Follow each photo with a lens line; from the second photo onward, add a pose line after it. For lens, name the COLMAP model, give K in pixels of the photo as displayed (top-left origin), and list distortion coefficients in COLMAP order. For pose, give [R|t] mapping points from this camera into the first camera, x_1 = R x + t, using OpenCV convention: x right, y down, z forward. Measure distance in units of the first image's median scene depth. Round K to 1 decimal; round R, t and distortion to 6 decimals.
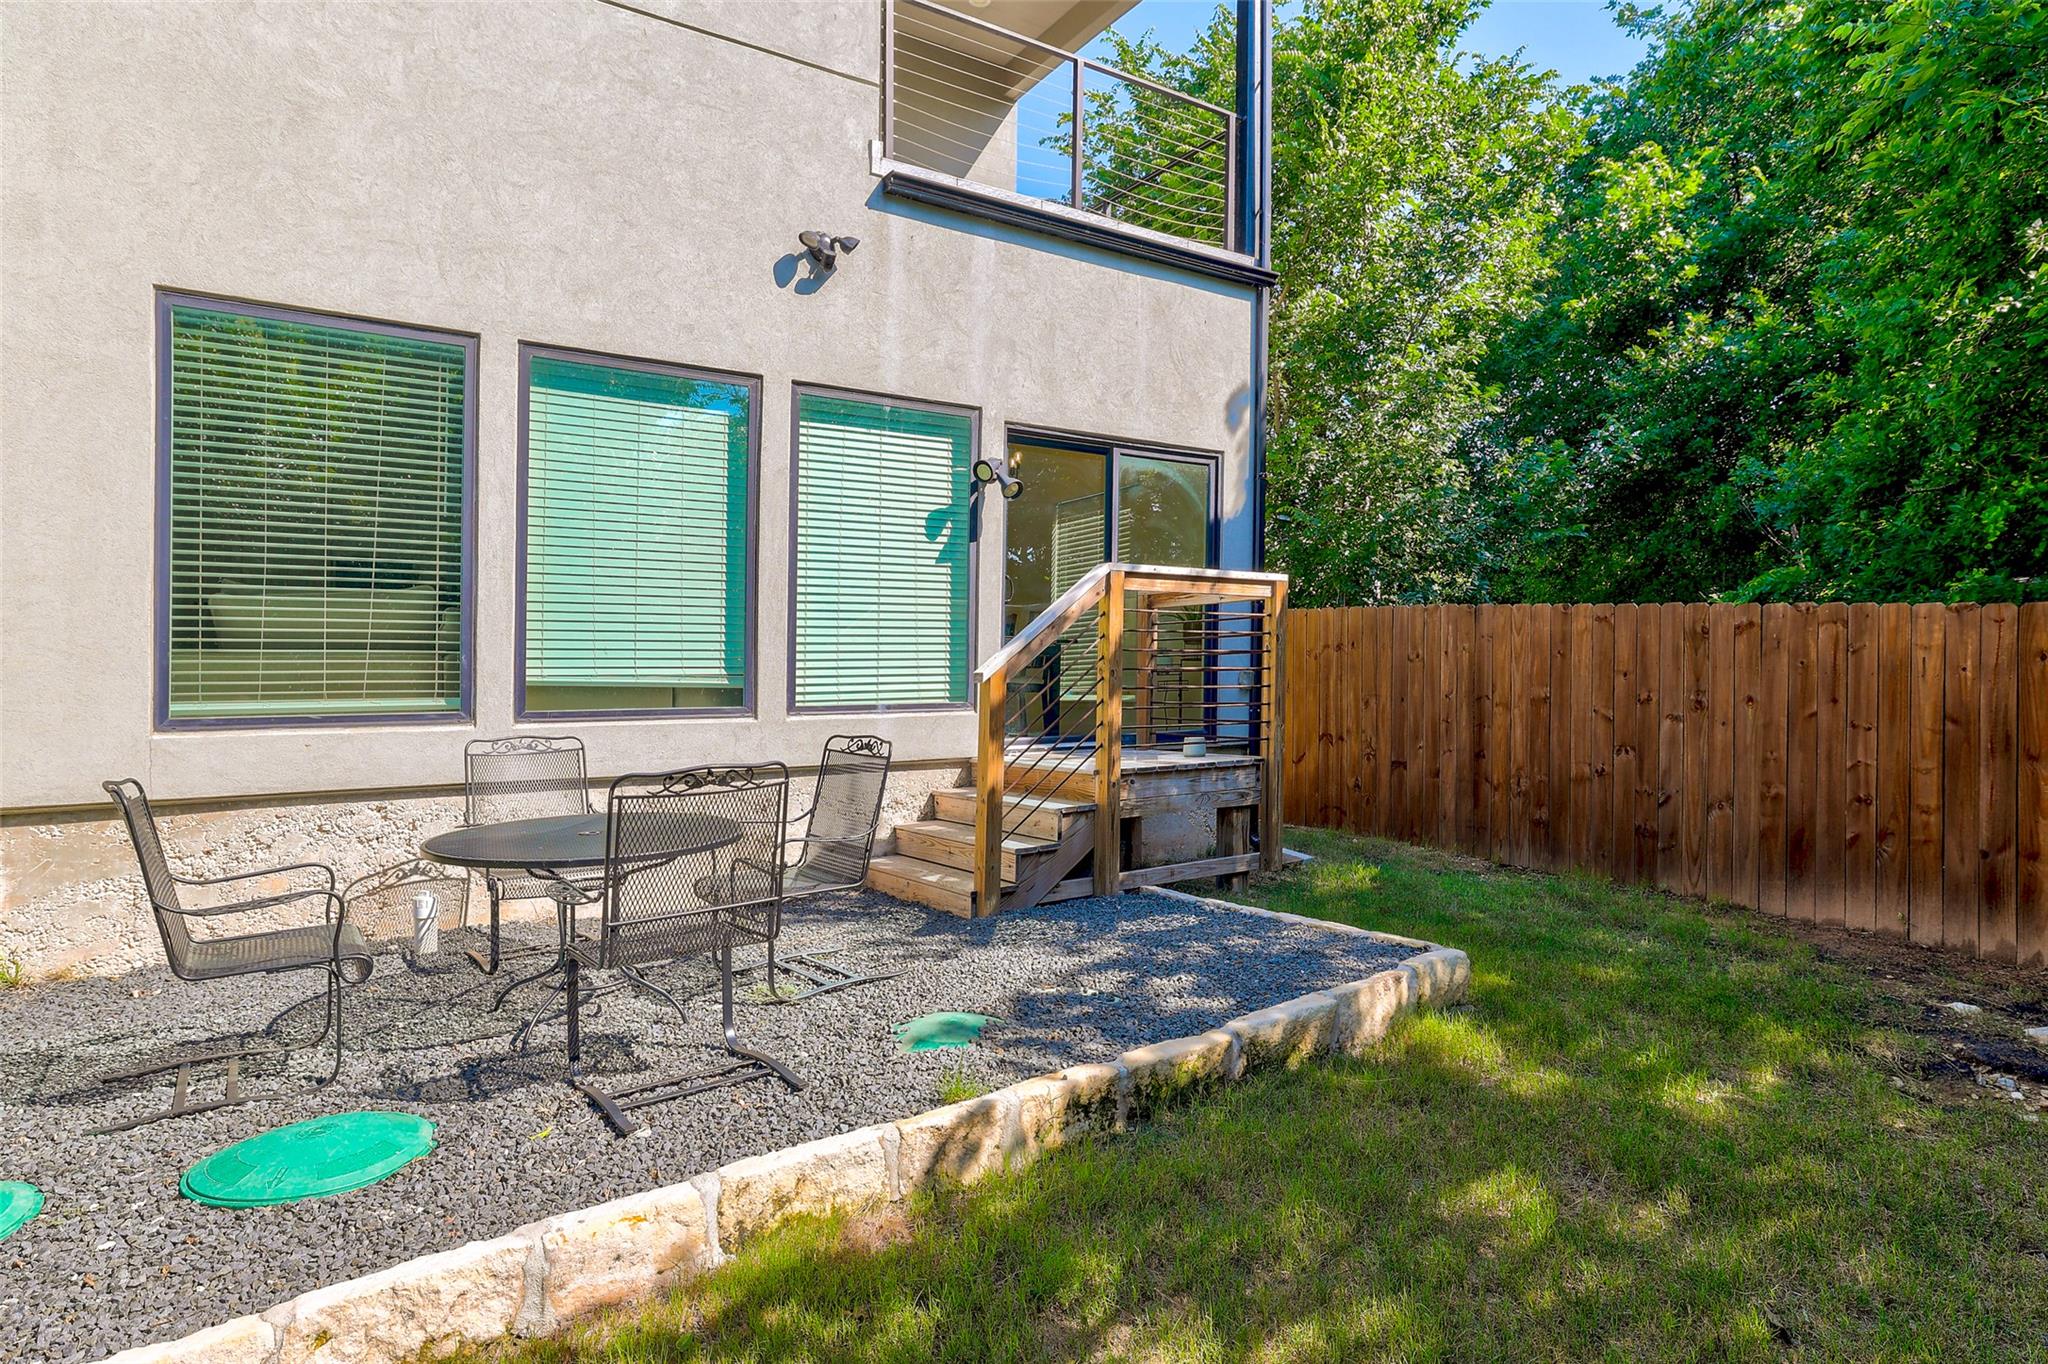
lens RADIAL K [[1102.9, 0, 1032.7], [0, 1102.9, 677.4], [0, 0, 1]] dist [-0.010577, 0.006682]
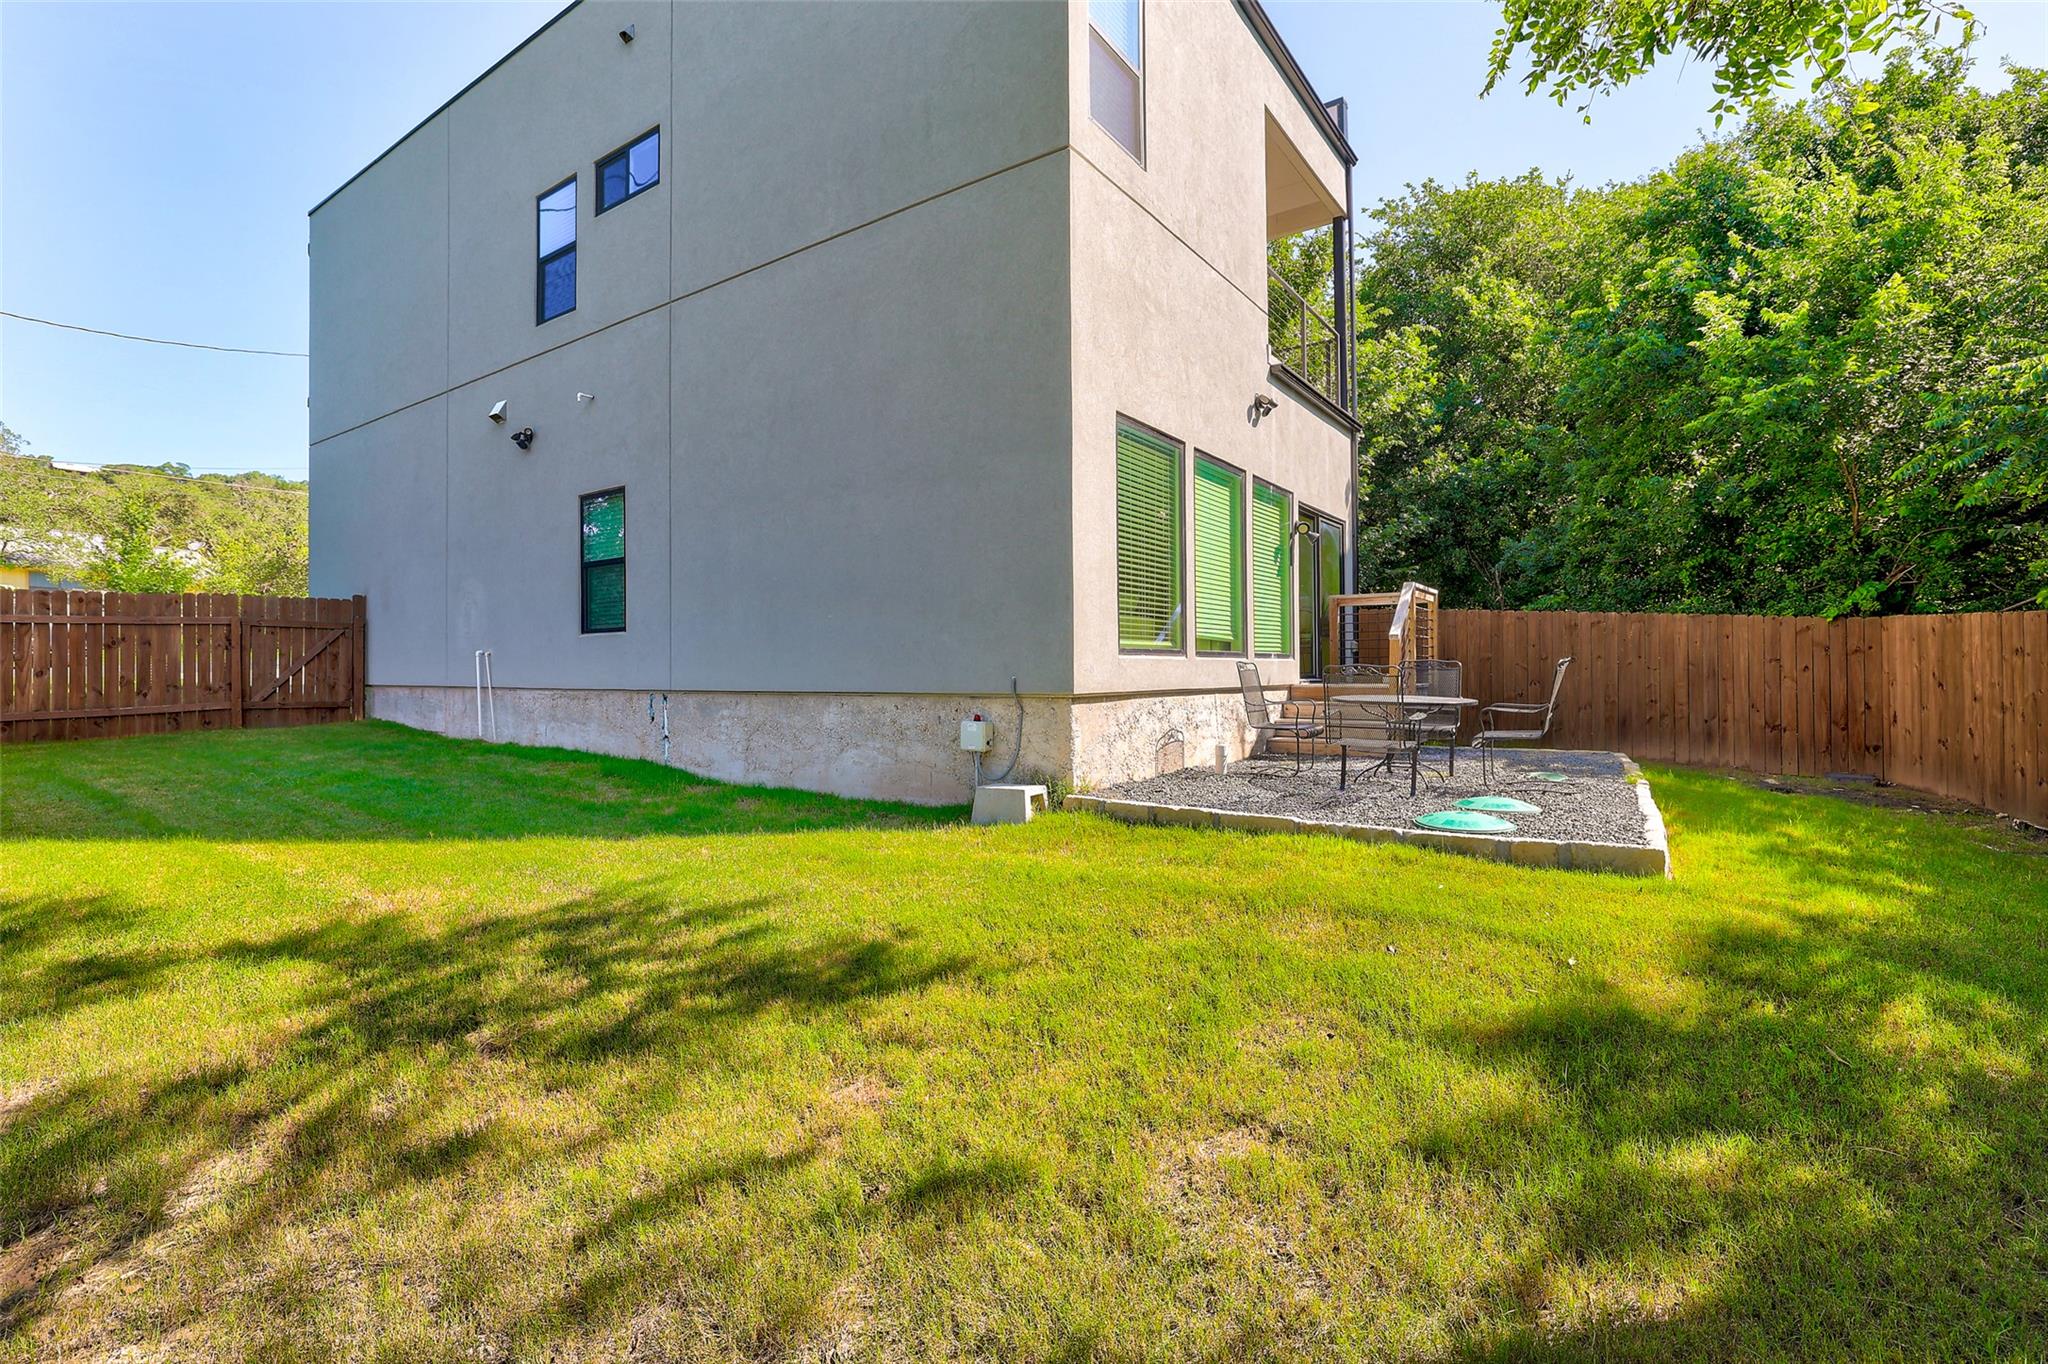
lens RADIAL K [[939.4, 0, 978.1], [0, 939.4, 644.7], [0, 0, 1]] dist [-0.021803, -0.000033]
pose [[0.935349, 0.016145, 0.353357, -1.163080], [-0.006759, 0.999591, -0.027781, 0.056756], [-0.353661, 0.023597, 0.935076, -0.275737]]
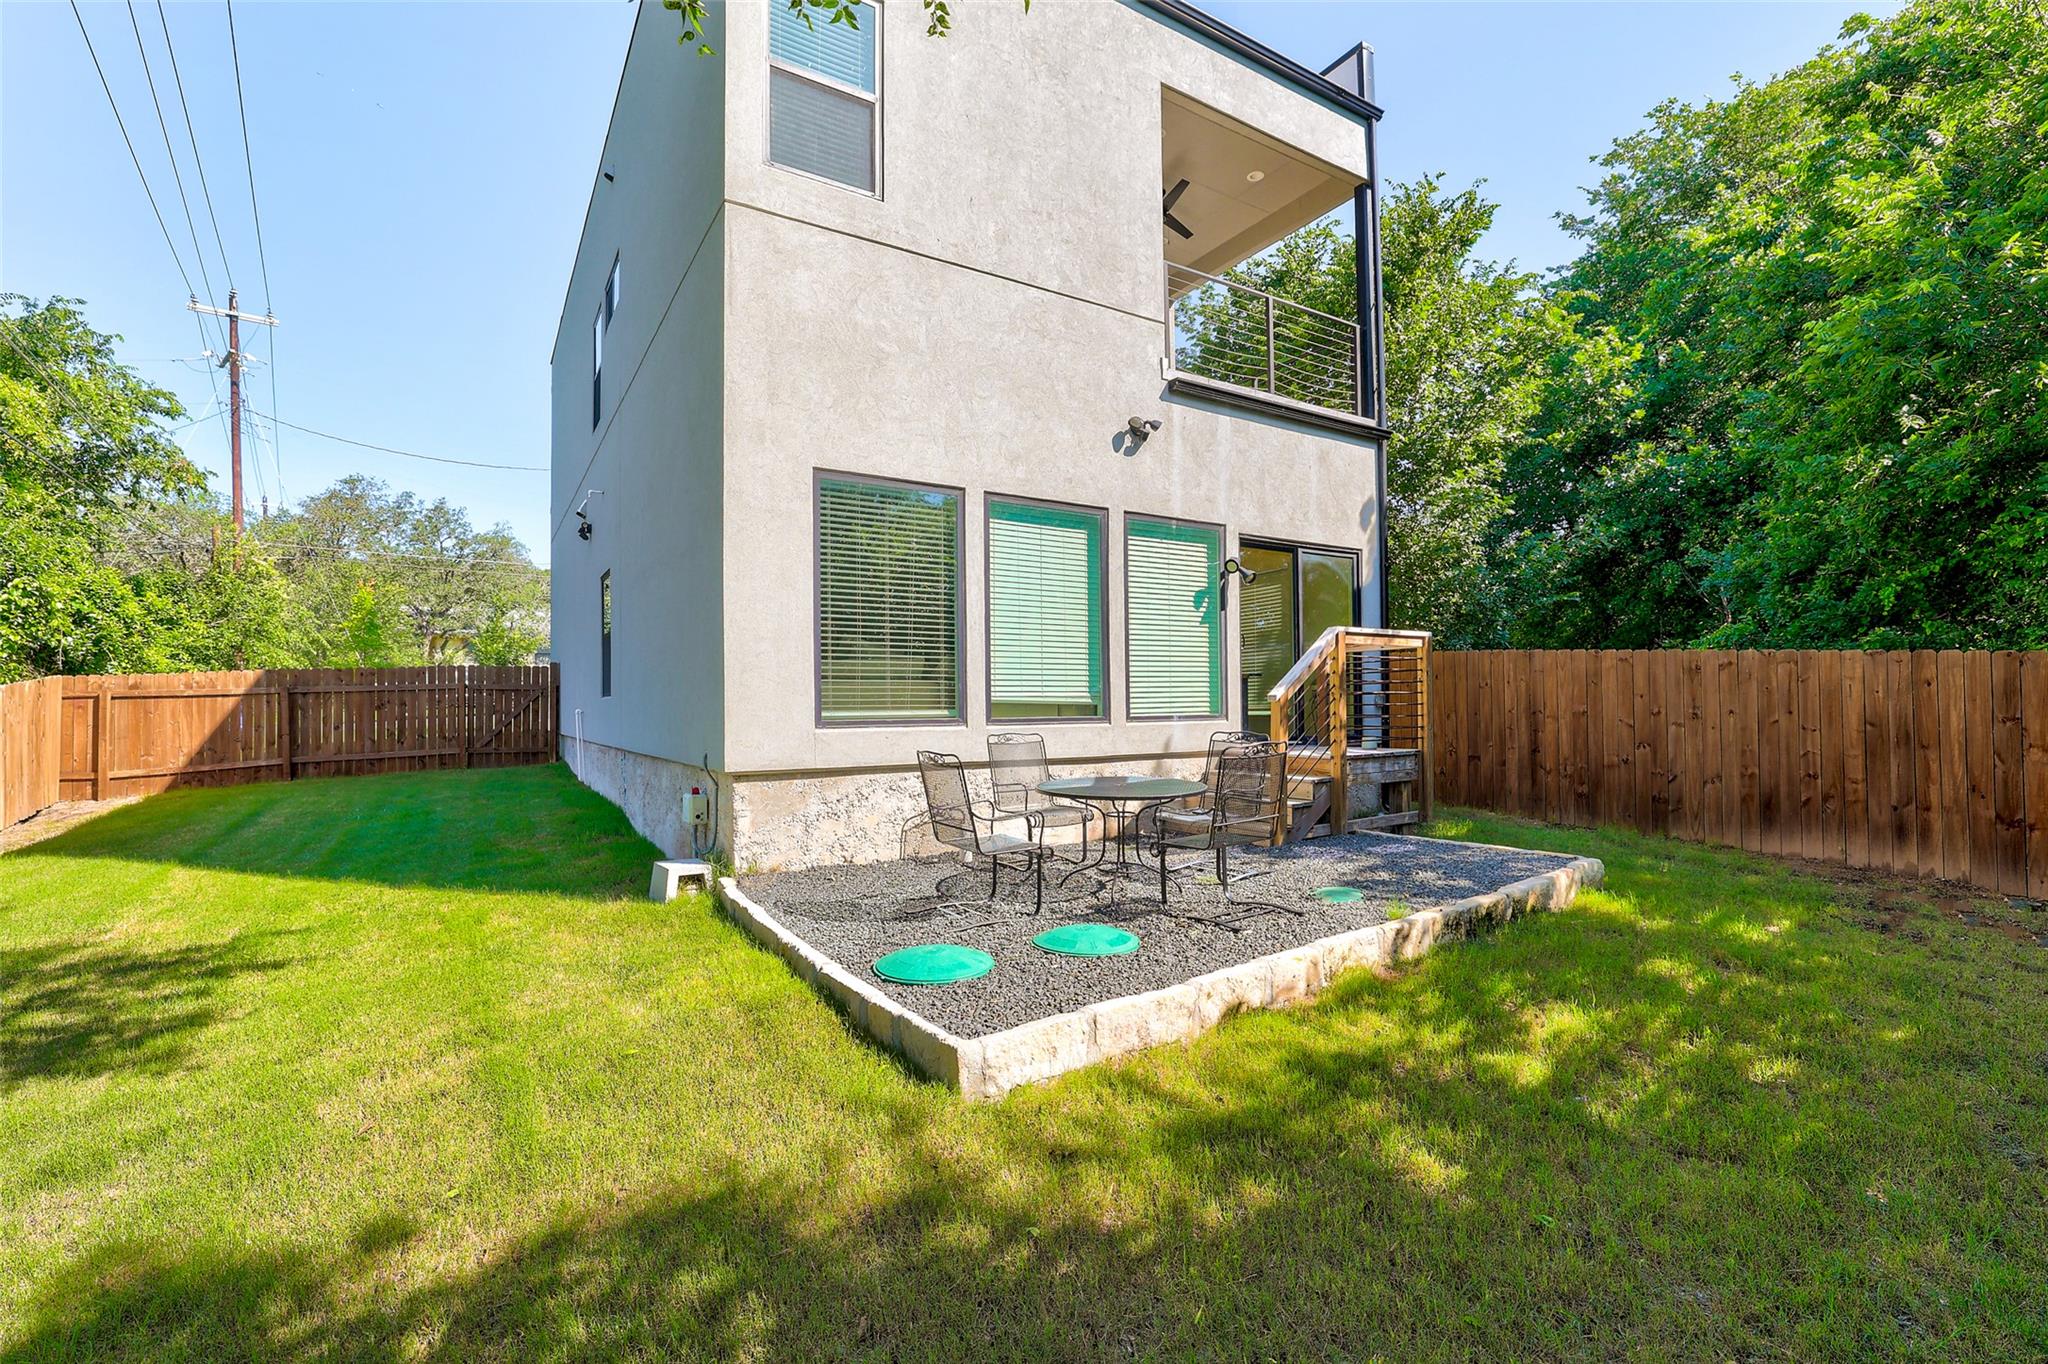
lens RADIAL K [[892.5, 0, 1009.0], [0, 892.5, 671.6], [0, 0, 1]] dist [-0.022422, 0.002538]
pose [[0.999642, -0.000970, -0.026726, -0.342341], [0.000032, 0.999385, -0.035065, 0.006968], [0.026744, 0.035051, 0.999028, -0.274094]]
